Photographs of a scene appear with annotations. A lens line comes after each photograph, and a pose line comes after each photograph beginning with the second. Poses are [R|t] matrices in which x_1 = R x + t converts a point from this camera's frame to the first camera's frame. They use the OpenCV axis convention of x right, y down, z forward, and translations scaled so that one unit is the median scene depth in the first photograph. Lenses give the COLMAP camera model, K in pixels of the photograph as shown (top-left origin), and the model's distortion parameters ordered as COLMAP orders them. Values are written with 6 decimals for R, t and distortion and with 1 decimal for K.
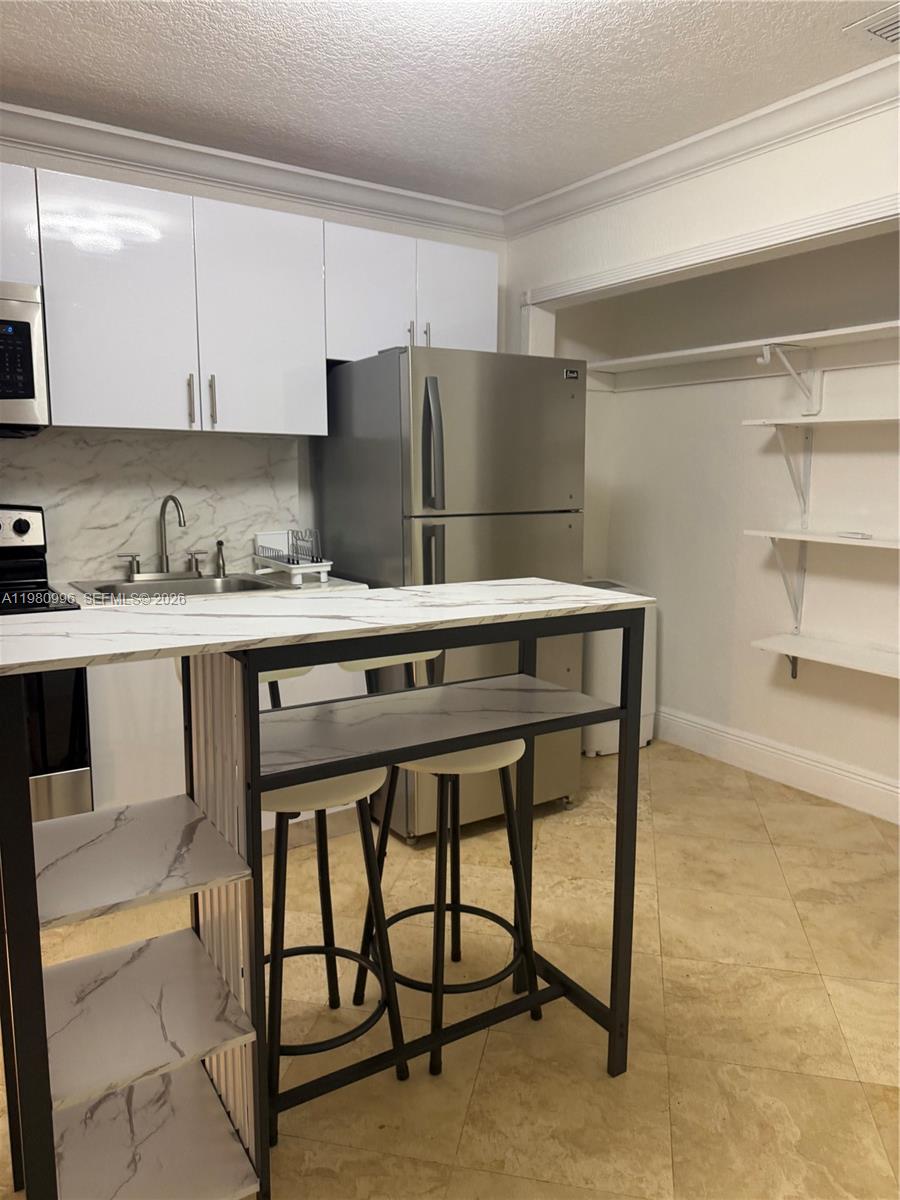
lens RADIAL K [[869.0, 0, 467.1], [0, 869.0, 614.1], [0, 0, 1]] dist [0.042227, -0.039089]
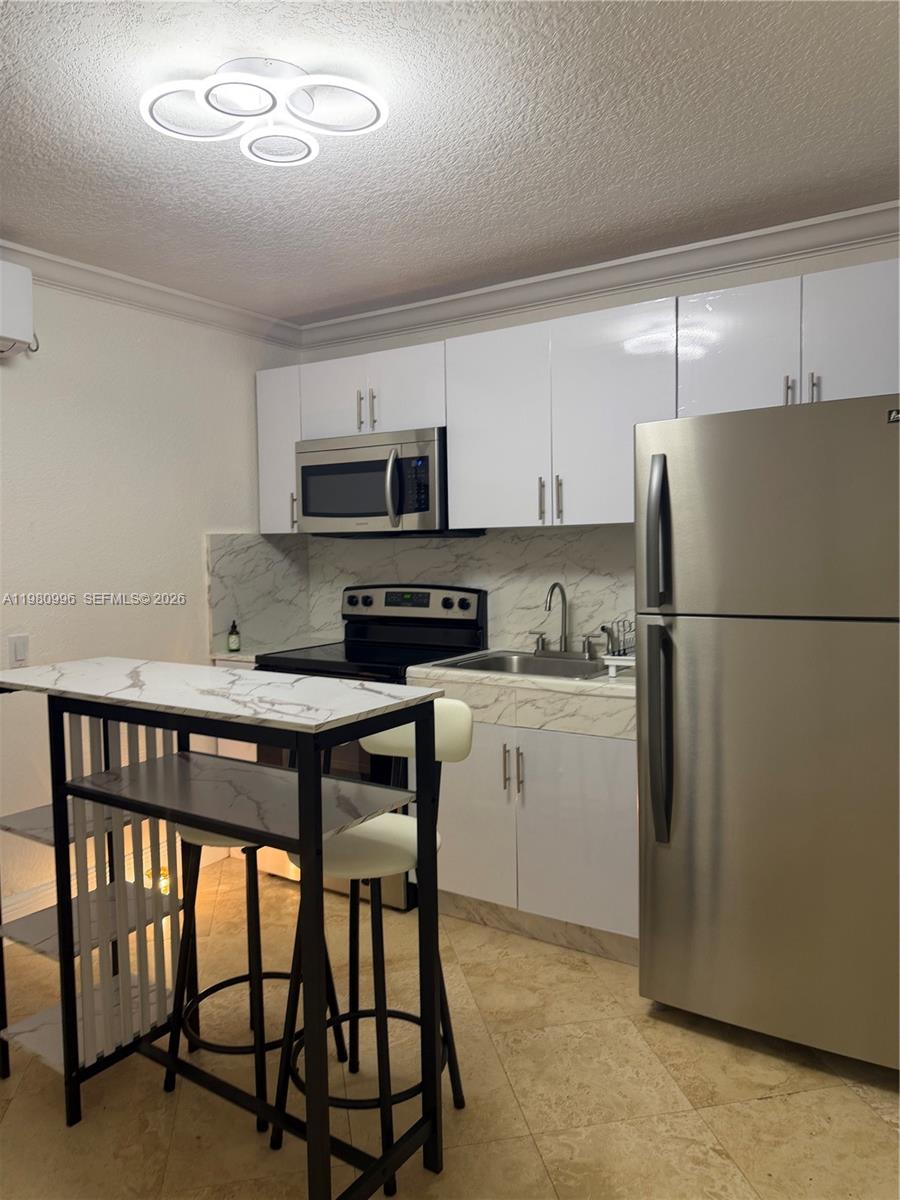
lens RADIAL K [[862.9, 0, 450.0], [0, 862.9, 616.6], [0, 0, 1]] dist [0.100545, -0.001987]
pose [[0.374123, 0.062979, -0.925238, 0.624162], [-0.127495, 0.991711, 0.015950, -0.091651], [0.918573, 0.111996, 0.379052, 0.454228]]
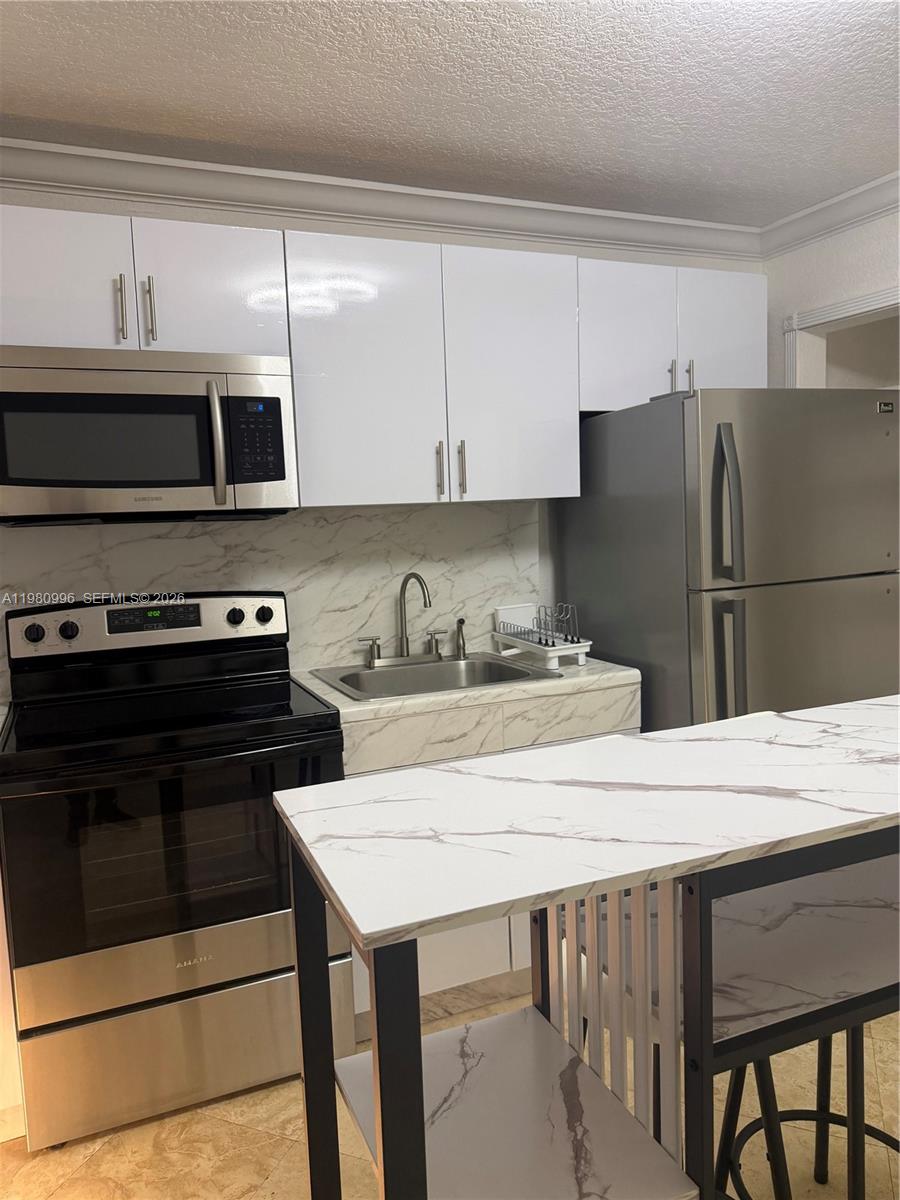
lens RADIAL K [[850.6, 0, 449.7], [0, 850.6, 612.1], [0, 0, 1]] dist [0.096225, -0.178542]
pose [[0.982453, -0.023844, -0.184978, -0.136431], [0.016838, 0.999084, -0.039352, -0.058498], [0.185746, 0.035547, 0.981954, 0.134589]]
